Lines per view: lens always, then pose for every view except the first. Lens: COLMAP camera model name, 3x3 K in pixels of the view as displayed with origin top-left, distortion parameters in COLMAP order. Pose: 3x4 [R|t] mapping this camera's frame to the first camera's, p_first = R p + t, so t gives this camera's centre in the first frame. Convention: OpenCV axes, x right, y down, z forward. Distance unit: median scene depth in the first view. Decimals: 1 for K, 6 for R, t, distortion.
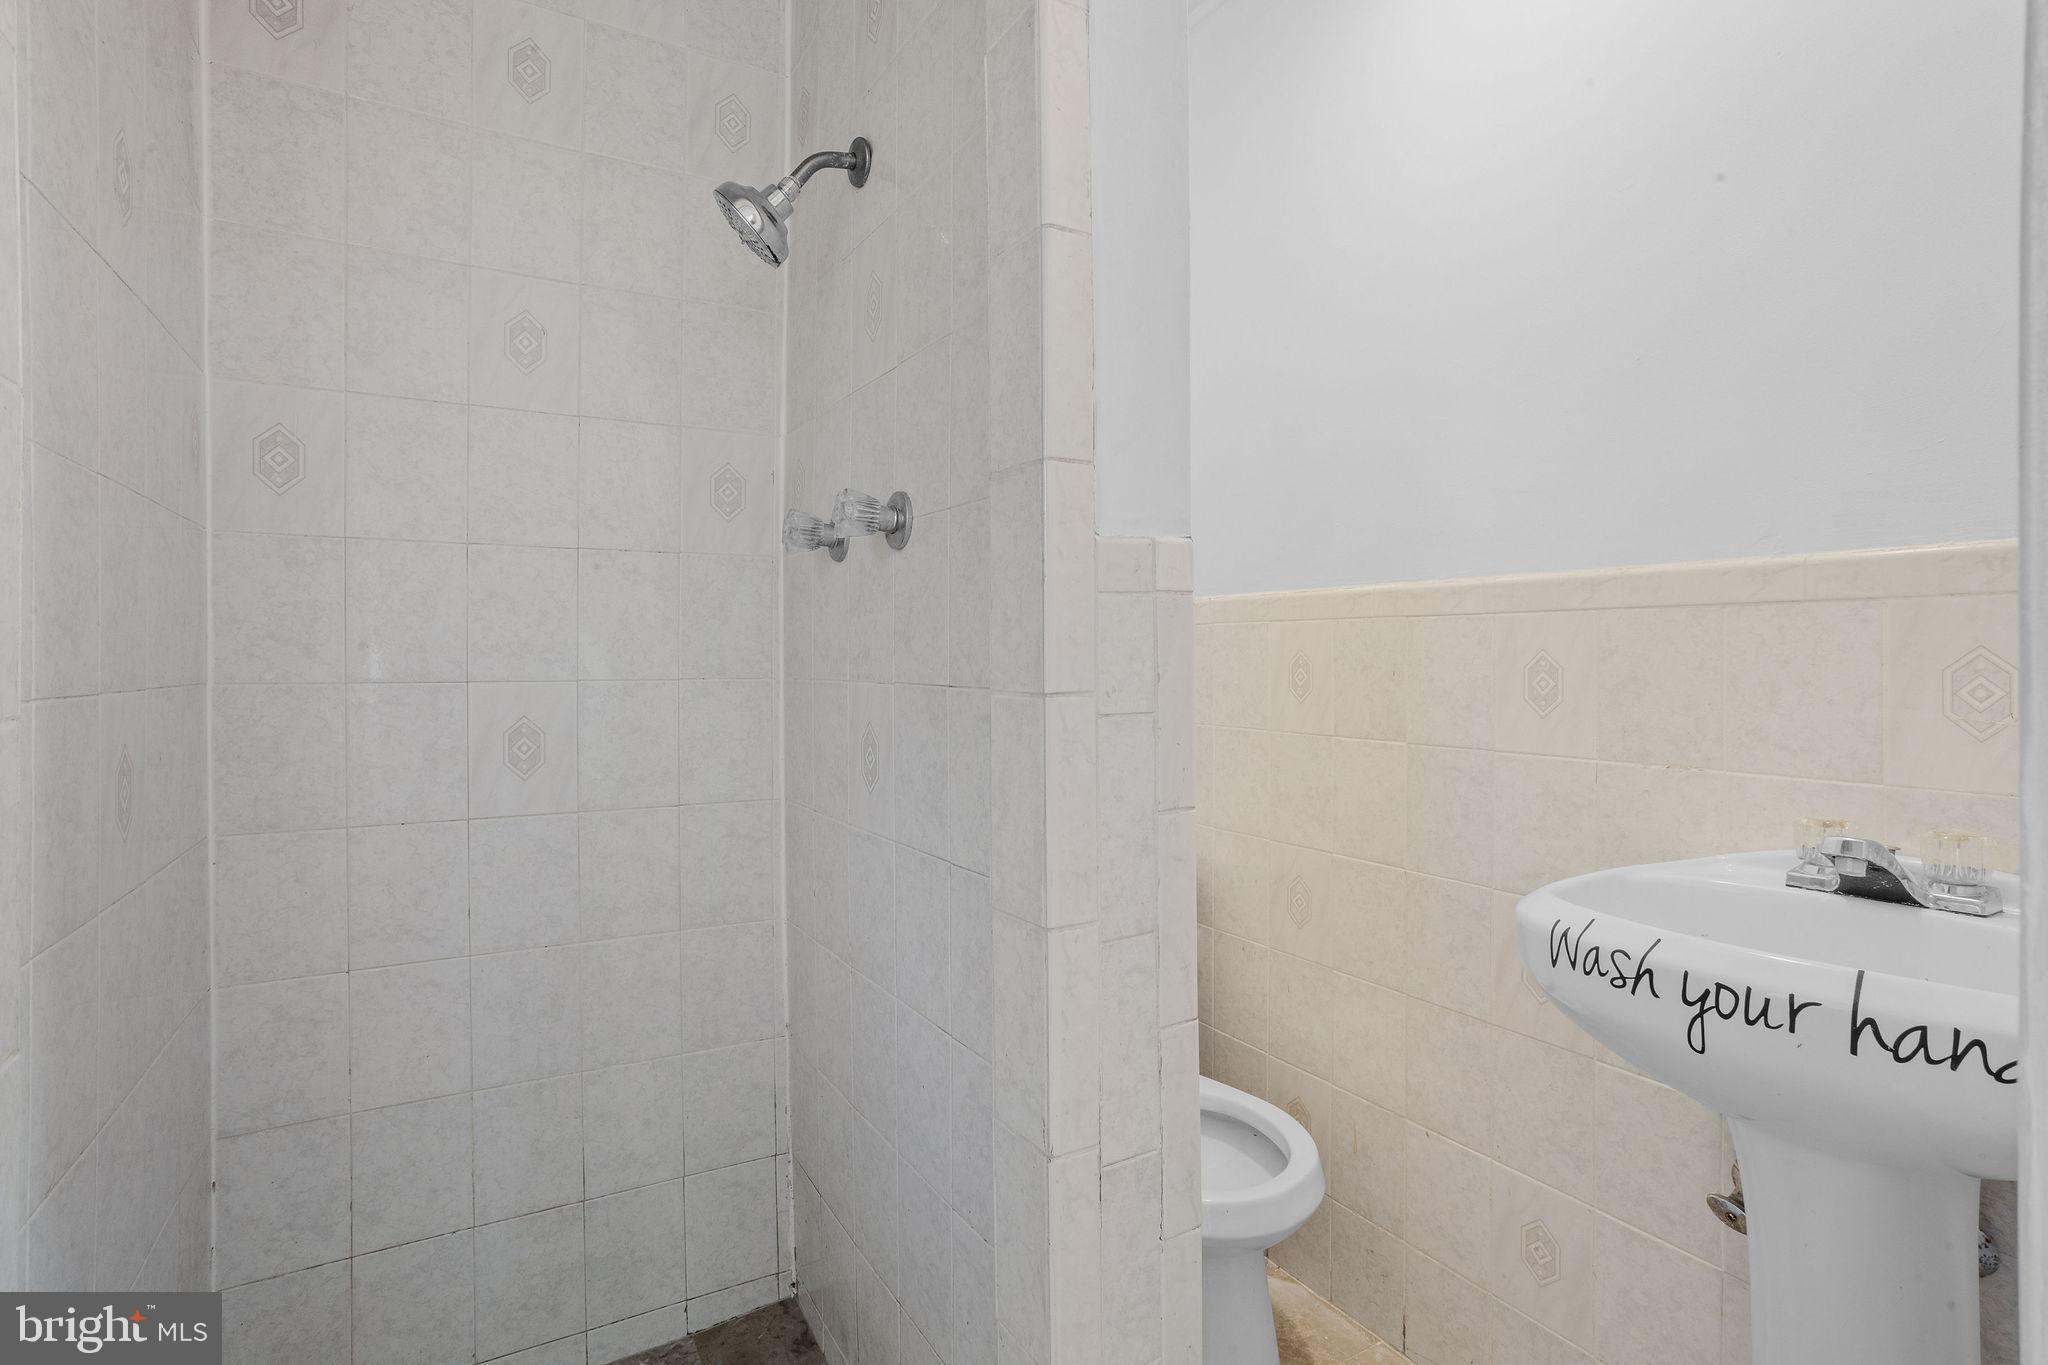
lens RADIAL K [[972.3, 0, 1017.8], [0, 972.3, 685.1], [0, 0, 1]] dist [-0.037601, 0.015674]
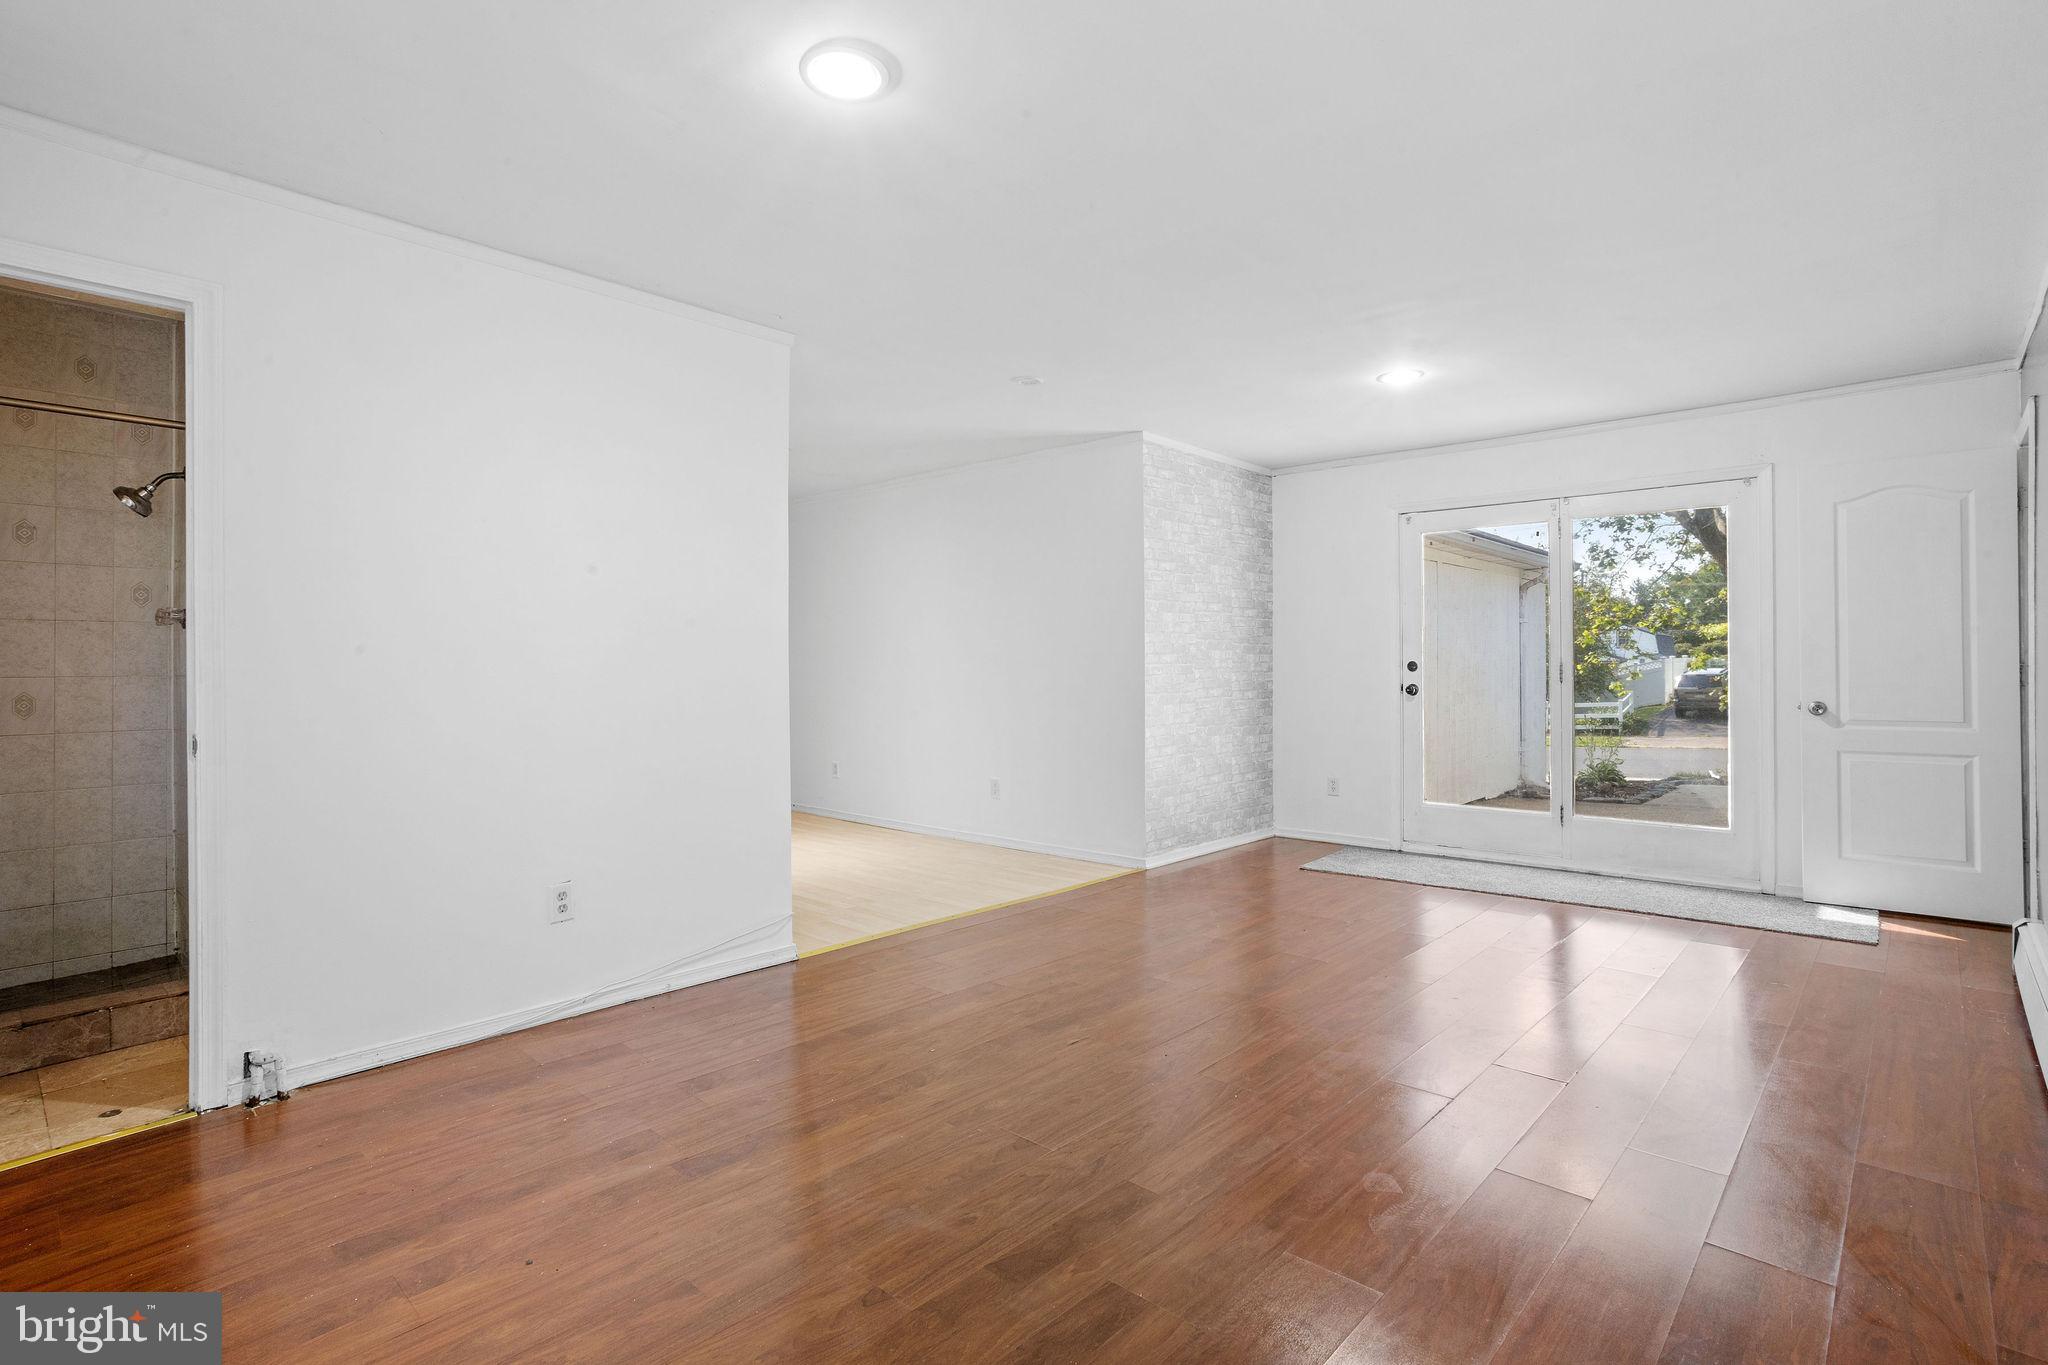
lens RADIAL K [[972.3, 0, 1035.3], [0, 972.3, 673.6], [0, 0, 1]] dist [-0.037601, 0.015674]
pose [[0.952426, 0.004241, 0.304741, 1.078592], [-0.001621, 0.999960, -0.008851, 0.005234], [-0.304766, 0.007936, 0.952394, -1.866770]]
